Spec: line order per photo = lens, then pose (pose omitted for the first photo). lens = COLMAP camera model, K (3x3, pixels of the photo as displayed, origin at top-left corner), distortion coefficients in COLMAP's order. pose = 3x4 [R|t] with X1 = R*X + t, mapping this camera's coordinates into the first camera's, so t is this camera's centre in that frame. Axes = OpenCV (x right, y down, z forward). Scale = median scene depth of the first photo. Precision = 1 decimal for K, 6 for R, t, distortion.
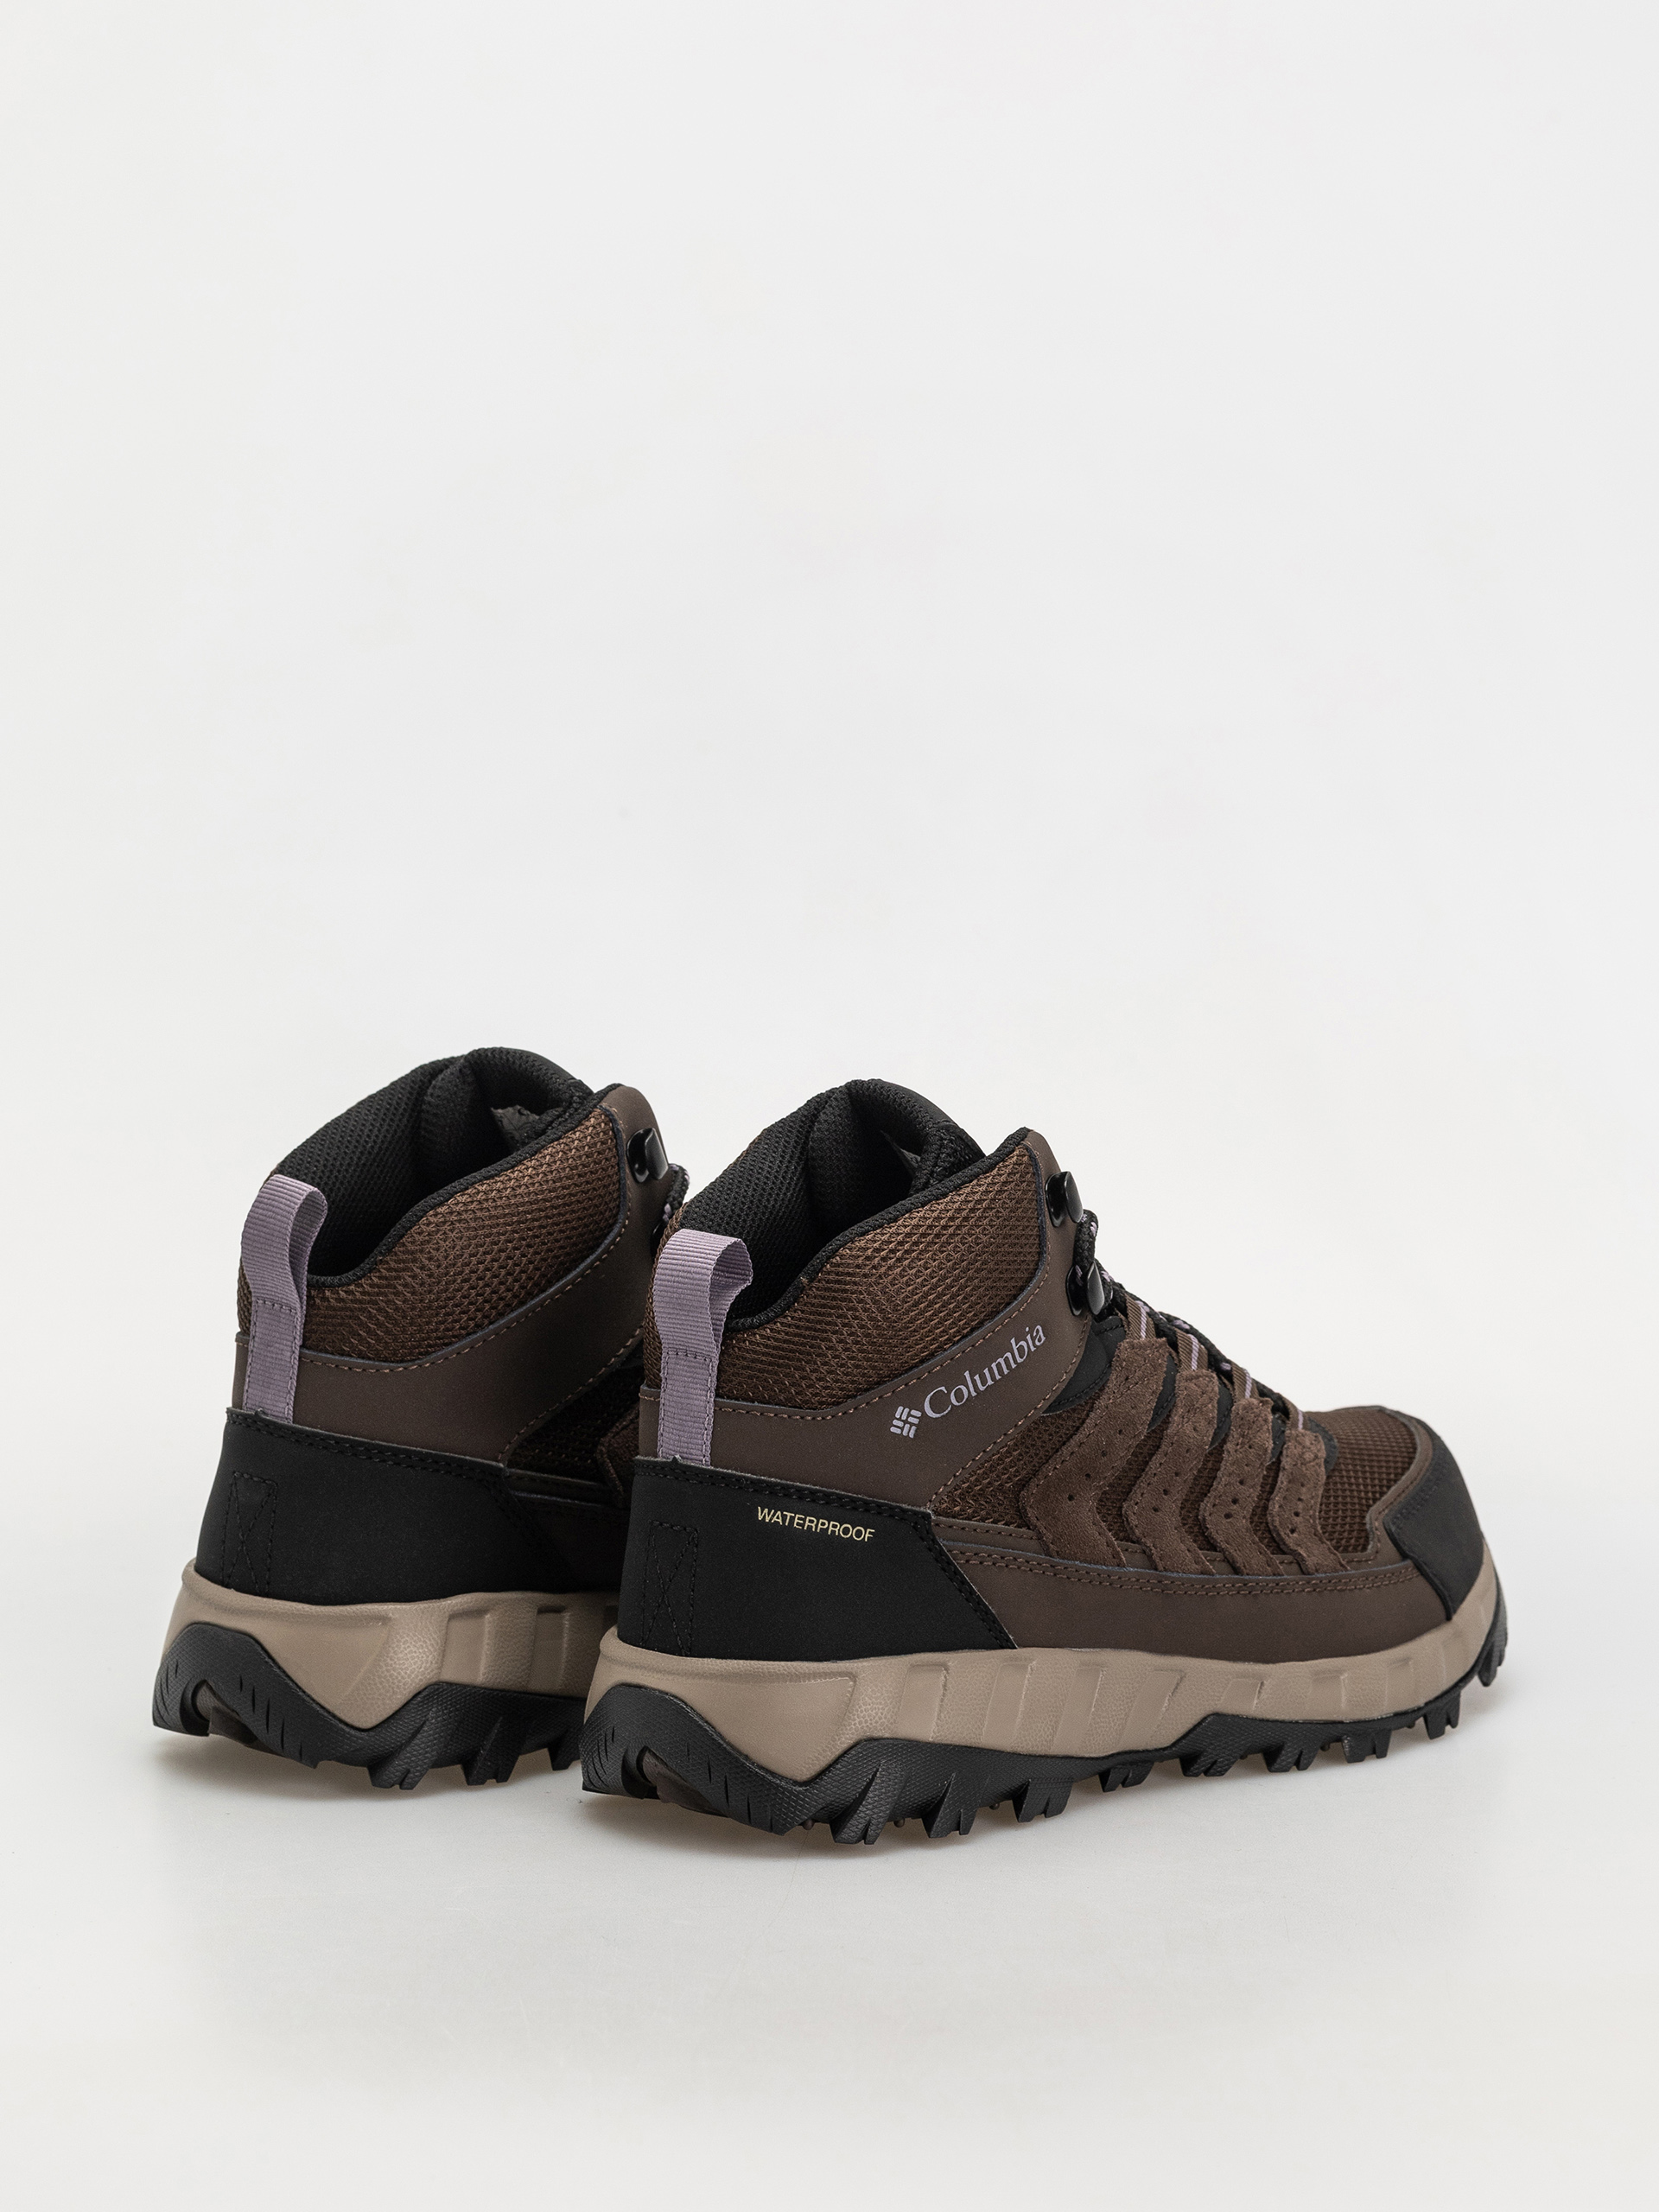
lens RADIAL K [[6856.6, 0, 829.5], [0, 6856.6, 1106.0], [0, 0, 1]] dist [0.069957, -1.182257]
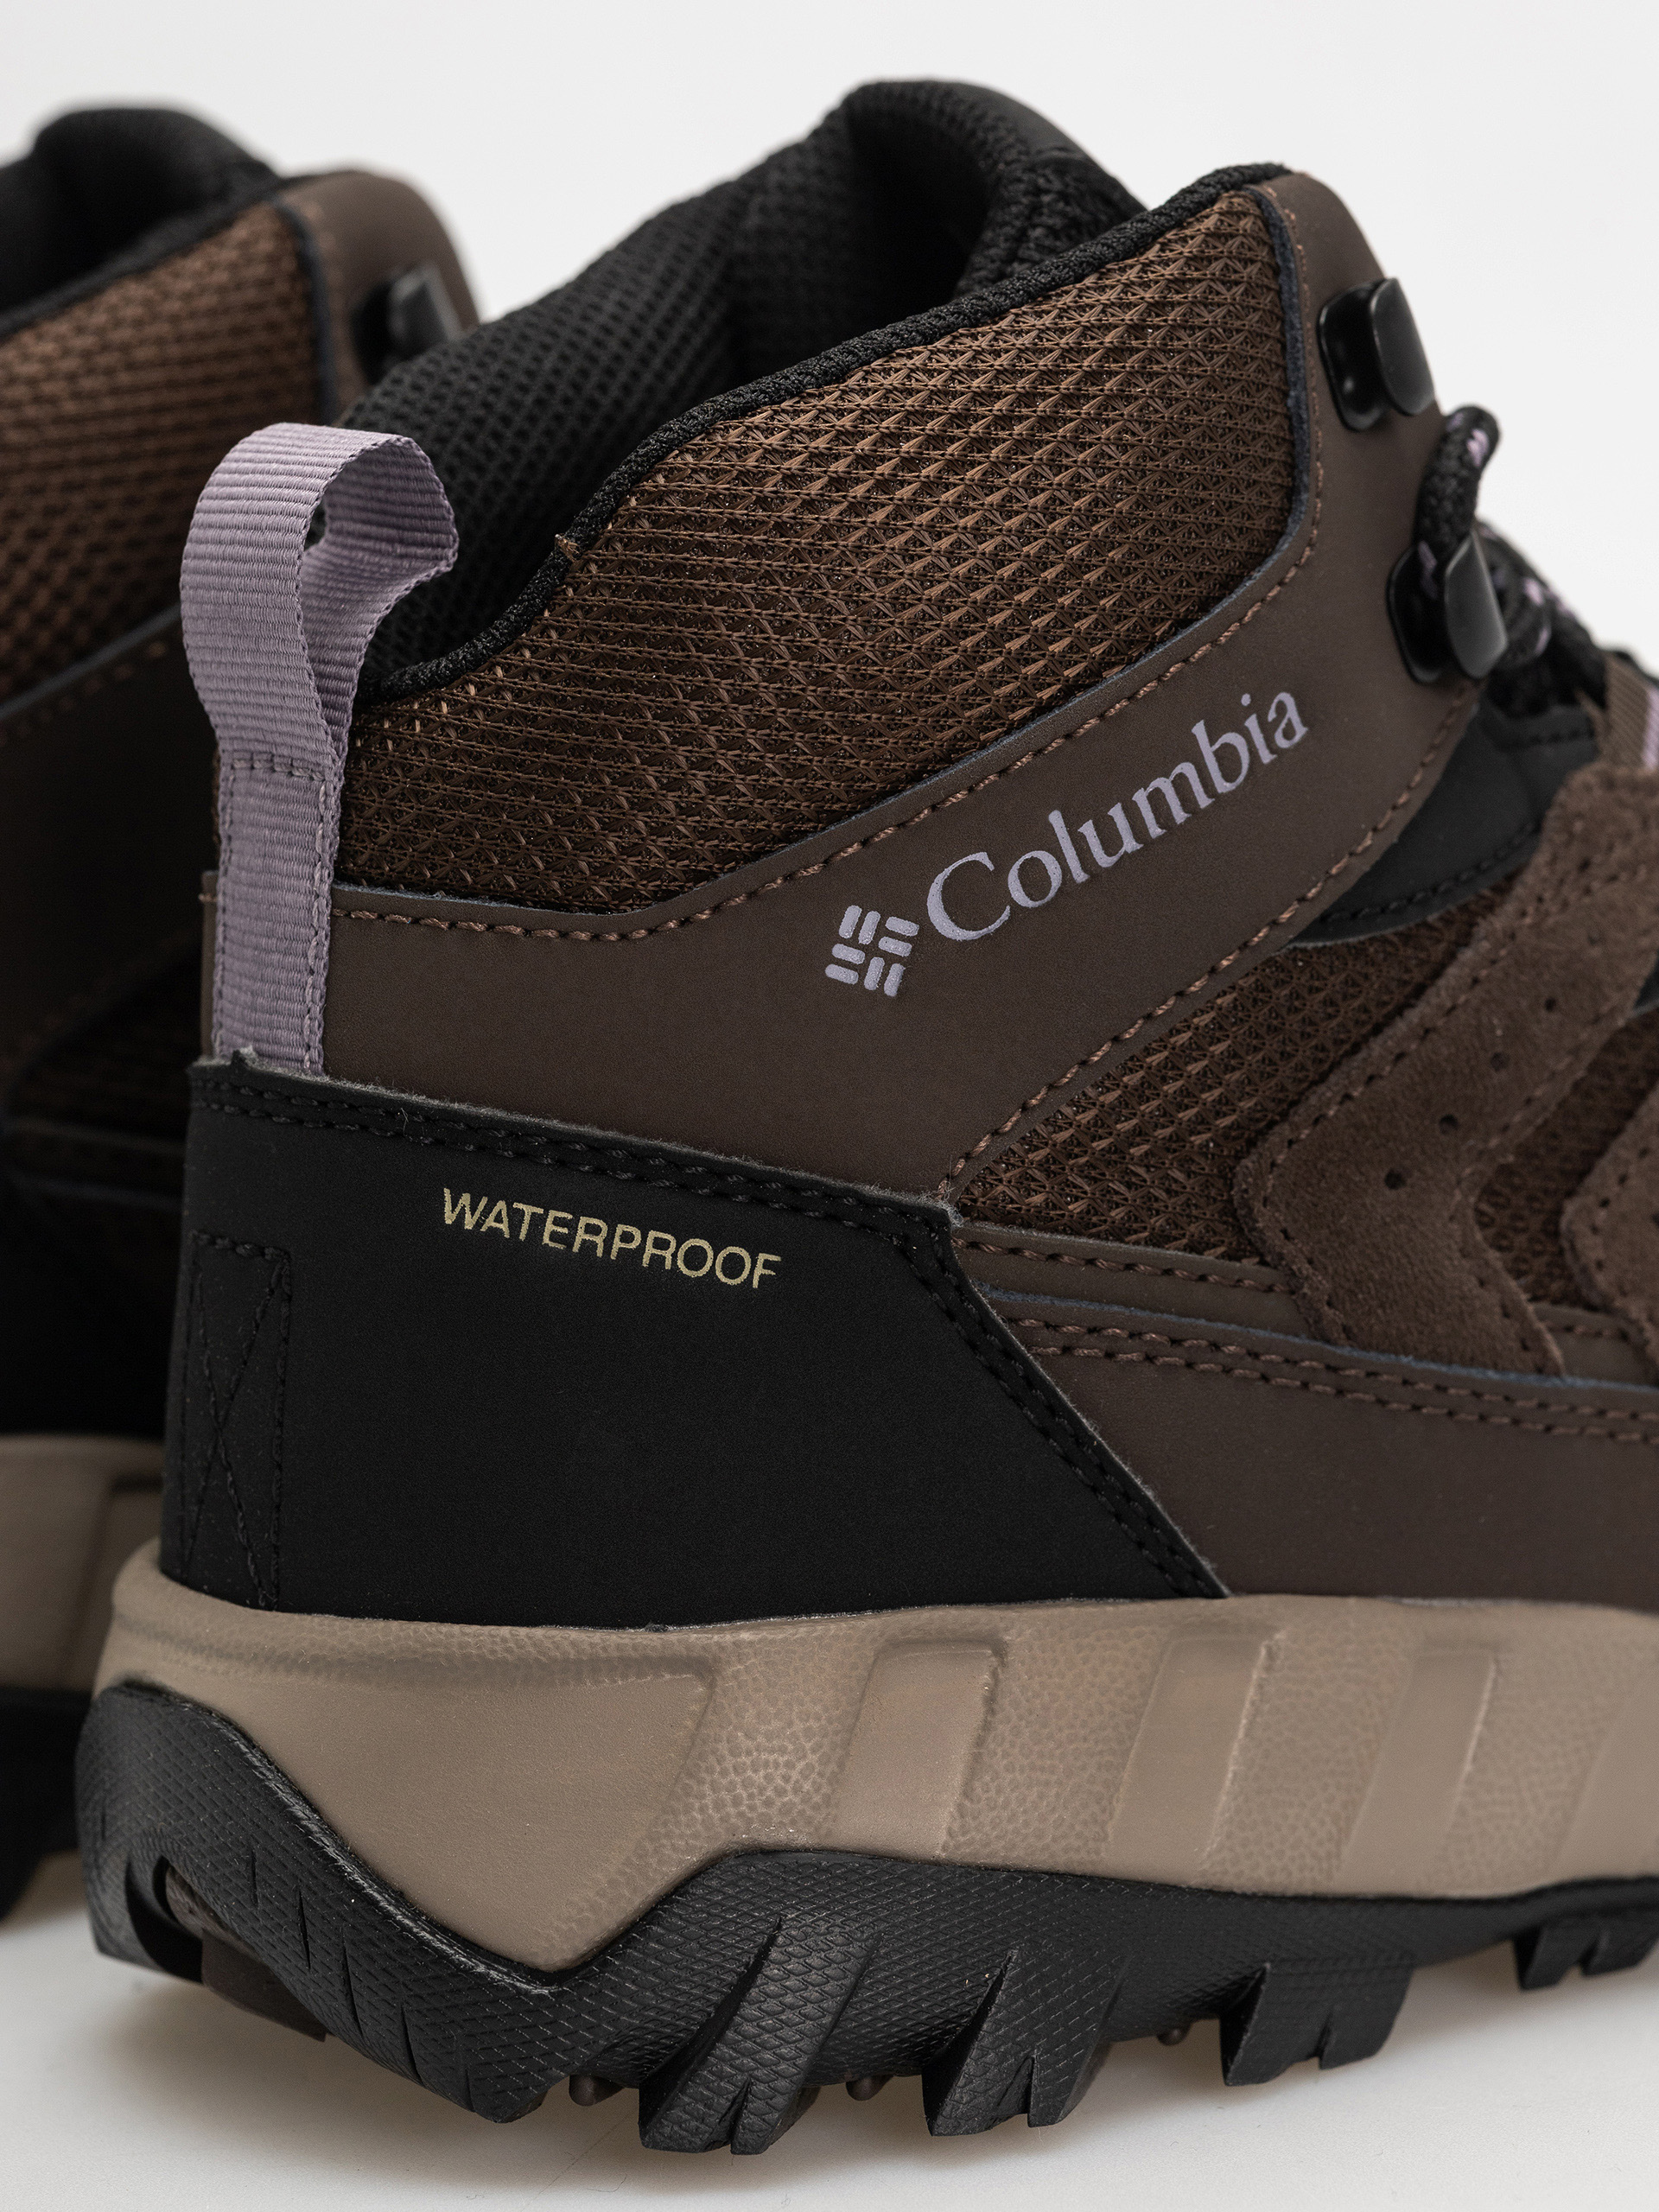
lens RADIAL K [[6856.6, 0, 829.5], [0, 6856.6, 1106.0], [0, 0, 1]] dist [0.069957, -1.182257]
pose [[0.982554, -0.001072, -0.185973, 0.073927], [0.003092, 0.999939, 0.010577, 0.049961], [0.185950, -0.010968, 0.982498, 0.649228]]
